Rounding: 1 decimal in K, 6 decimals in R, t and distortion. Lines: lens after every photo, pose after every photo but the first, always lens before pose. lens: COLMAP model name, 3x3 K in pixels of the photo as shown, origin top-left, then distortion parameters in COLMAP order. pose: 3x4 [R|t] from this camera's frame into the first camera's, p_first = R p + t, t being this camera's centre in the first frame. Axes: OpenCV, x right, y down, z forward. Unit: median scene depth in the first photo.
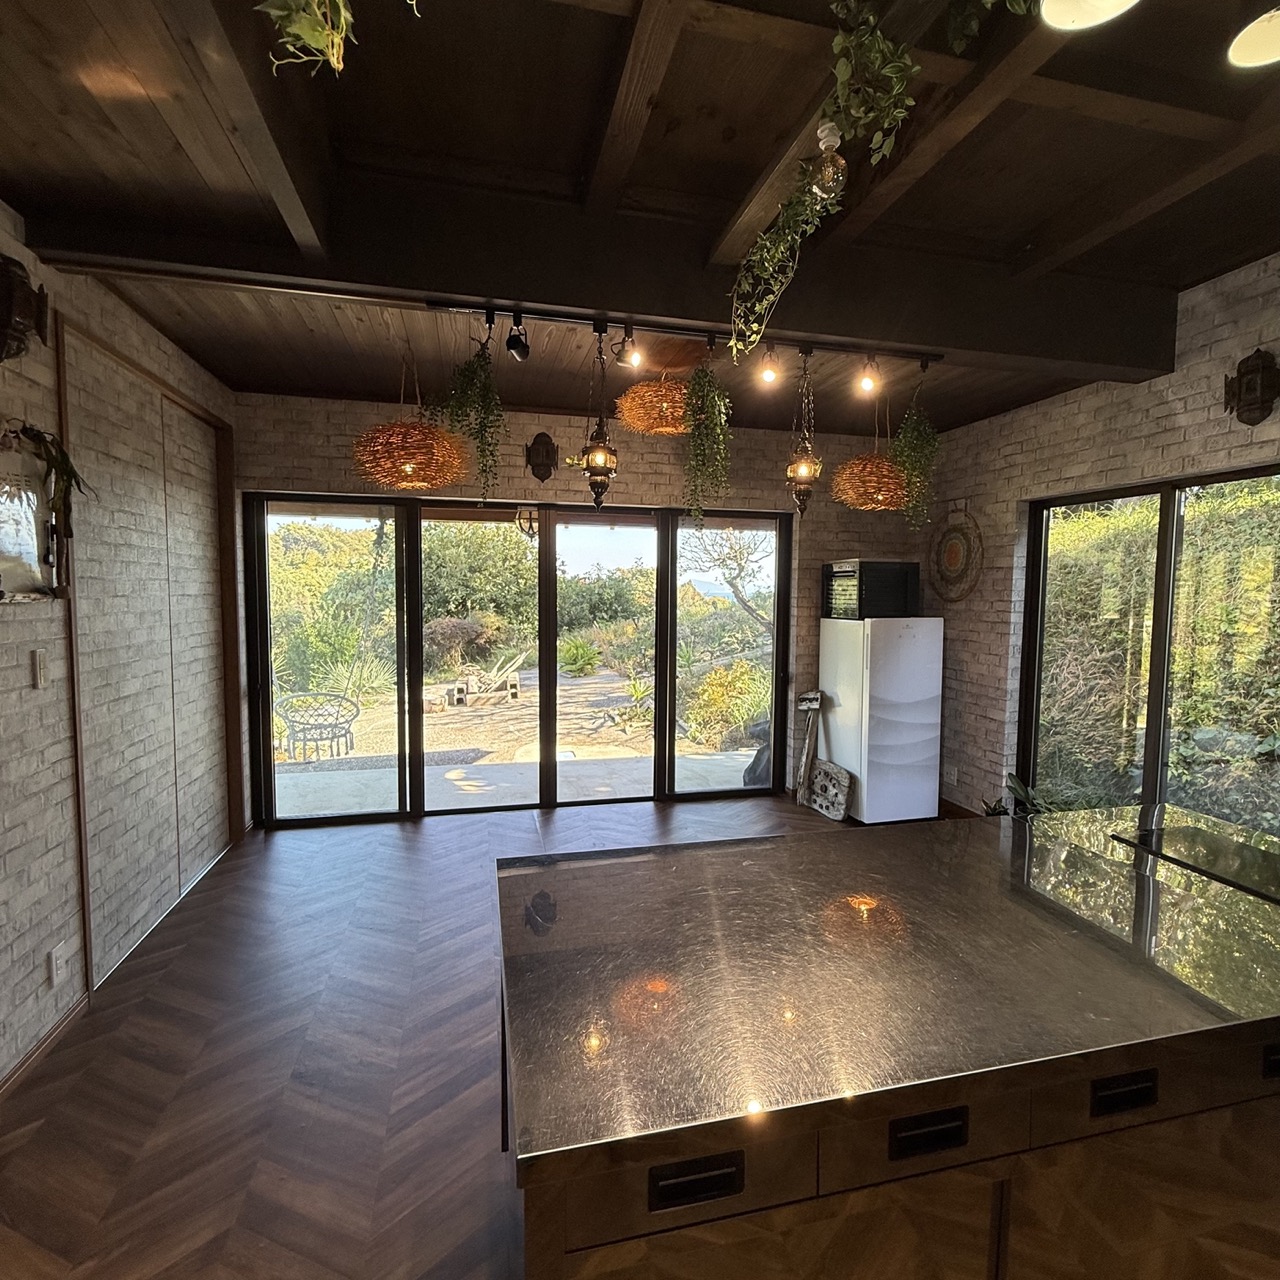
lens RADIAL K [[678.6, 0, 640.0], [0, 678.6, 640.0], [0, 0, 1]] dist [0.003162, 0.000768]
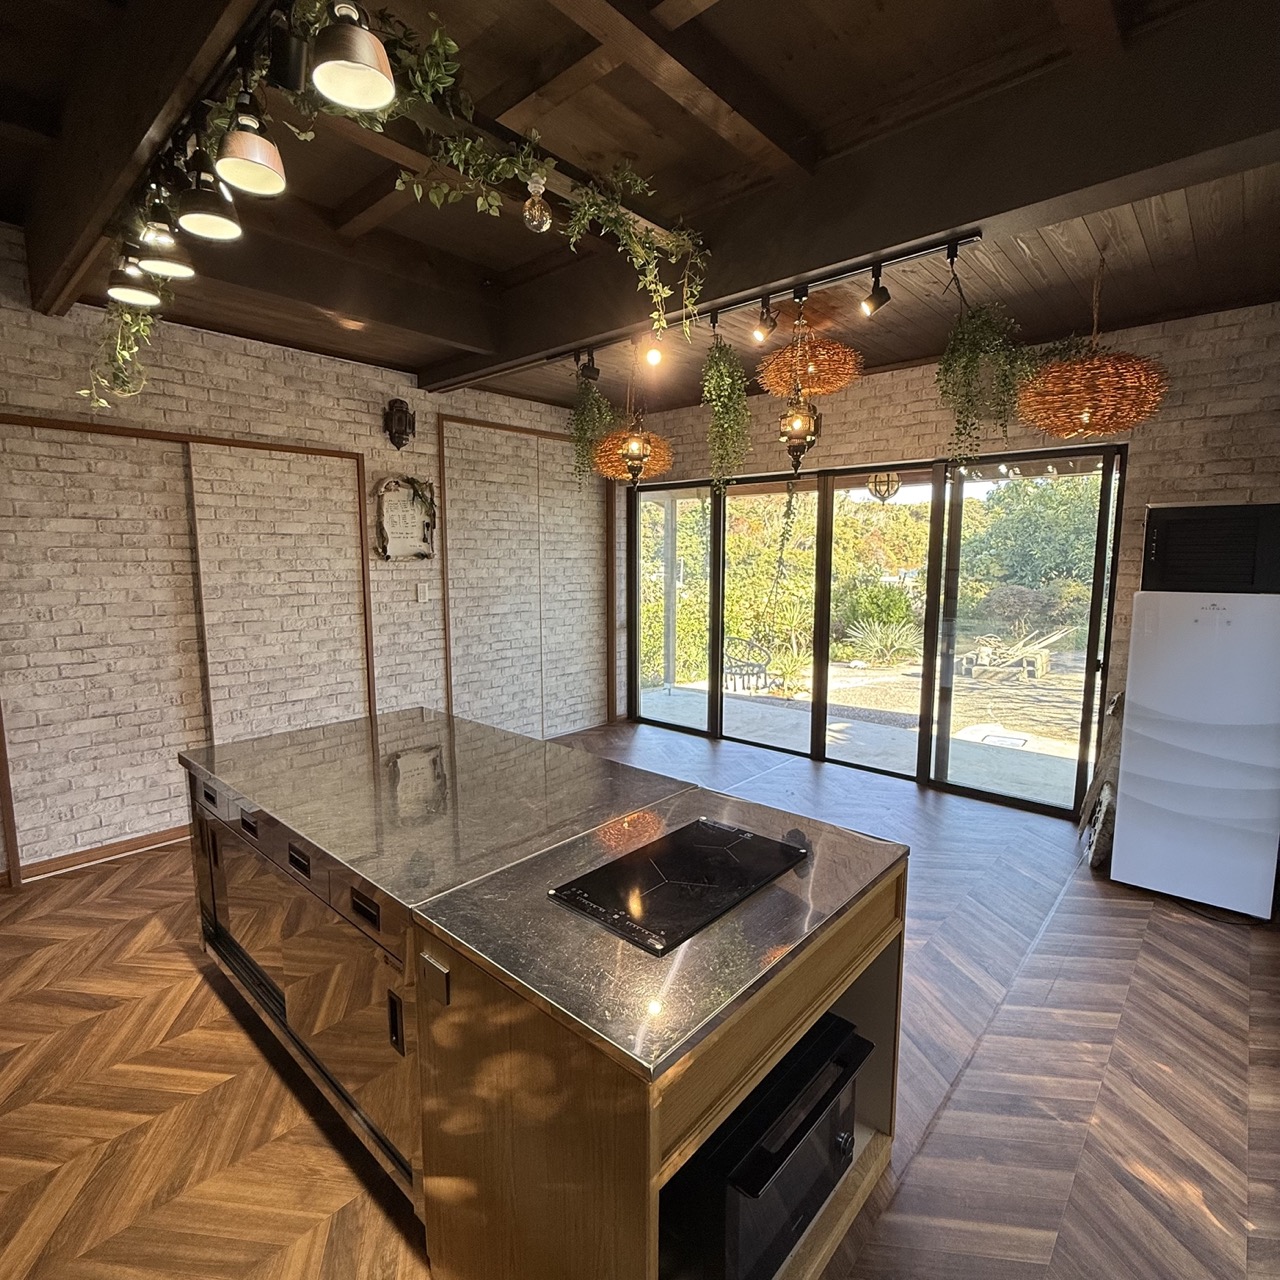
lens RADIAL K [[678.6, 0, 640.0], [0, 678.6, 640.0], [0, 0, 1]] dist [0.003162, 0.000768]
pose [[0.569744, 0.095881, -0.816210, 0.533949], [-0.056347, 0.995391, 0.077597, -0.005960], [0.819888, 0.001780, 0.572521, 0.158848]]
